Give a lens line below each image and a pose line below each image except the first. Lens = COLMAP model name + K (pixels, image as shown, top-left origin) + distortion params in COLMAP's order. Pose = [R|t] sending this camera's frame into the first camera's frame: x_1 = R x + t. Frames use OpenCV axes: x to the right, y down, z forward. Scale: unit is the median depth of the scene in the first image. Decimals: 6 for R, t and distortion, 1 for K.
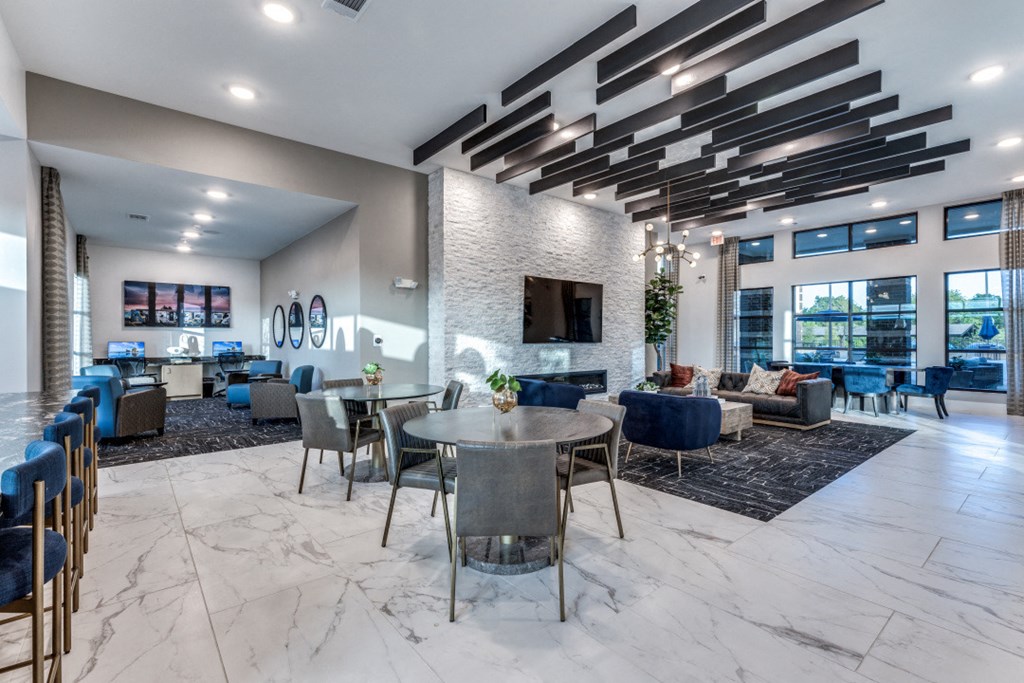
lens RADIAL K [[471.4, 0, 512.0], [0, 471.4, 341.5], [0, 0, 1]] dist [0.002301, 0.000227]
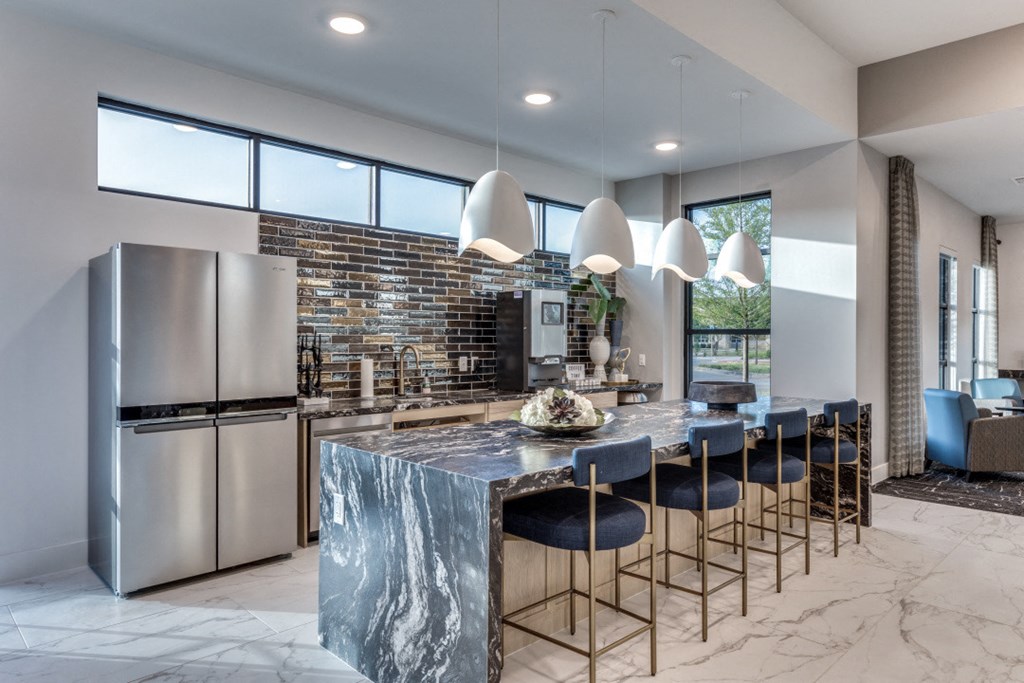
lens RADIAL K [[640.3, 0, 512.7], [0, 640.3, 333.7], [0, 0, 1]] dist [-0.000076, 0.001949]
pose [[0.075946, -0.003625, -0.997105, 0.119093], [-0.014048, 0.999890, -0.004706, -0.007095], [0.997013, 0.014364, 0.075887, 0.109713]]
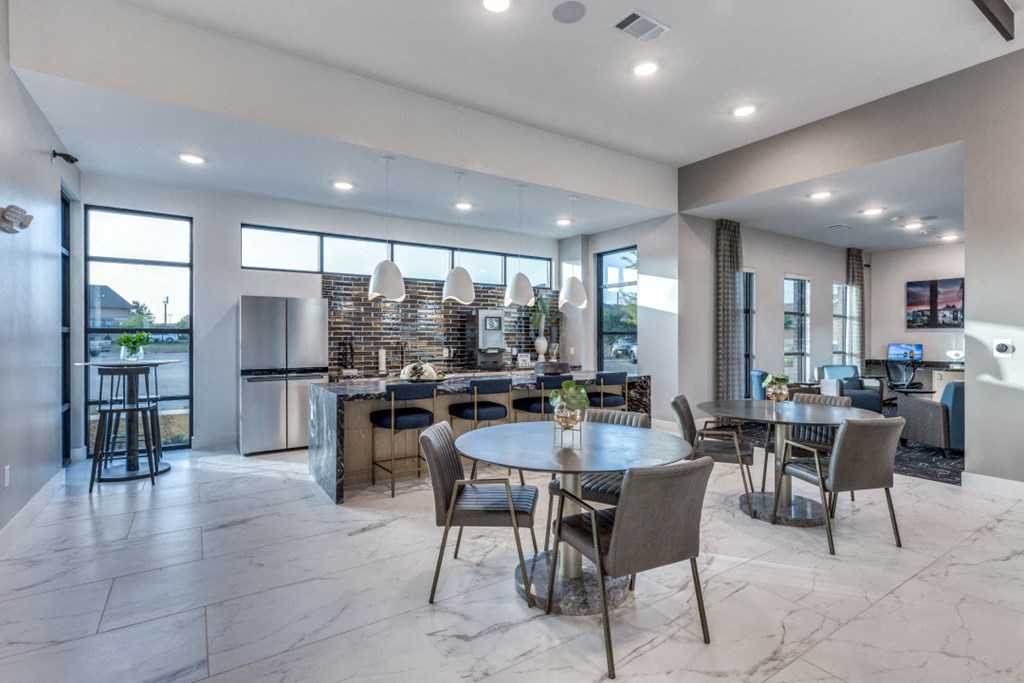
lens RADIAL K [[481.1, 0, 514.0], [0, 481.1, 338.2], [0, 0, 1]] dist [-0.000875, 0.000035]
pose [[-0.115464, 0.003119, -0.993307, 0.308111], [-0.008770, 0.999953, 0.004160, -0.009271], [0.993273, 0.009192, -0.115431, 0.336330]]
